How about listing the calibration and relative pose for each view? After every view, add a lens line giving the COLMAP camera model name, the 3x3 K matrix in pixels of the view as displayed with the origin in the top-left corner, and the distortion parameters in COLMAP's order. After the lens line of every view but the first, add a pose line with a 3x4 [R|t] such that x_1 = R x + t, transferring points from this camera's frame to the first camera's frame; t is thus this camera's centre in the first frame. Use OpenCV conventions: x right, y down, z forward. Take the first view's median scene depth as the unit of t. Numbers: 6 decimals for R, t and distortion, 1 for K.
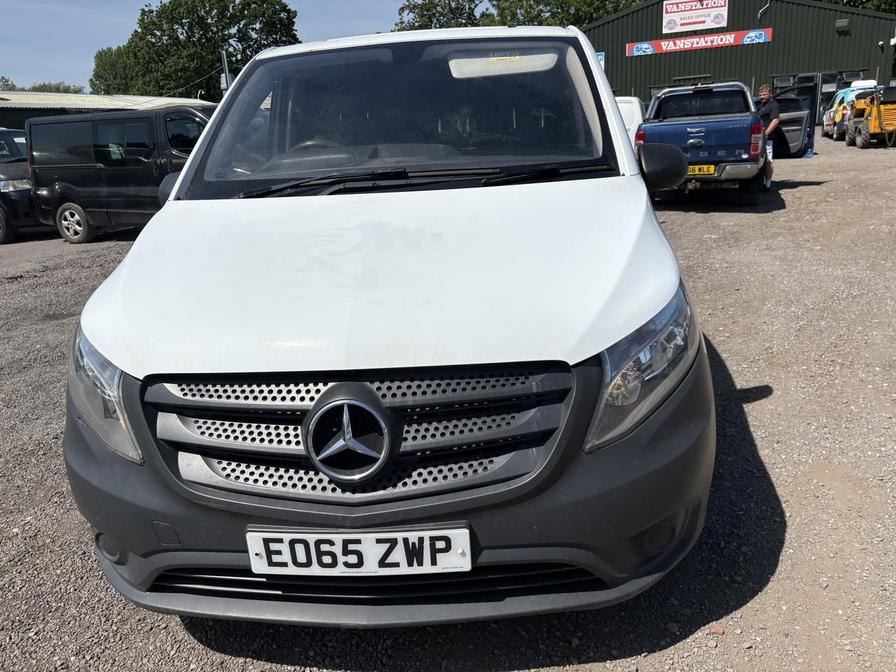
lens RADIAL K [[674.4, 0, 448.0], [0, 674.4, 336.0], [0, 0, 1]] dist [0.062713, -0.076261]
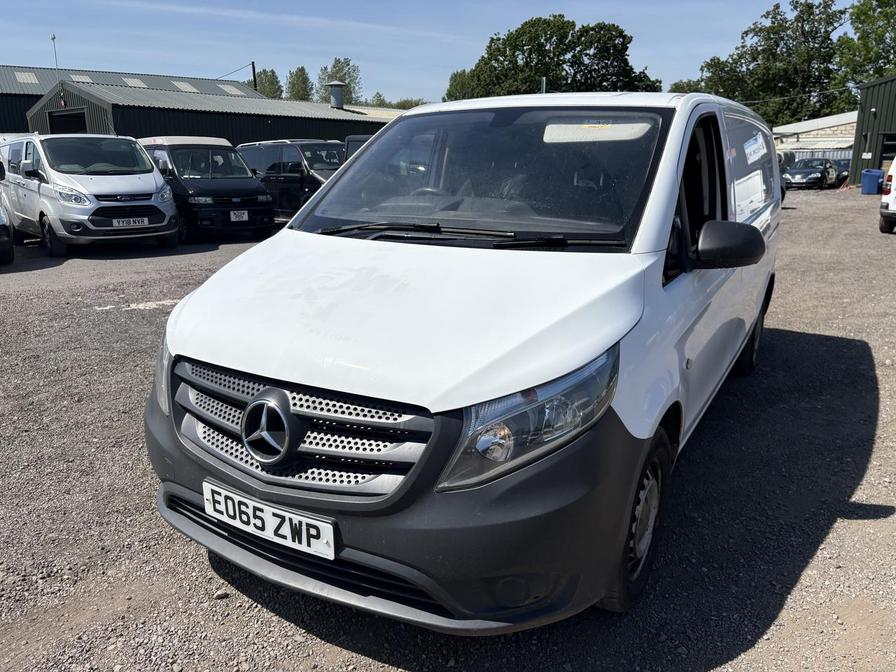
lens RADIAL K [[674.4, 0, 448.0], [0, 674.4, 336.0], [0, 0, 1]] dist [0.062713, -0.076261]
pose [[0.892431, 0.175133, -0.415808, 0.653883], [-0.185709, 0.982487, 0.015233, -0.108817], [0.411193, 0.063625, 0.909325, -0.055963]]
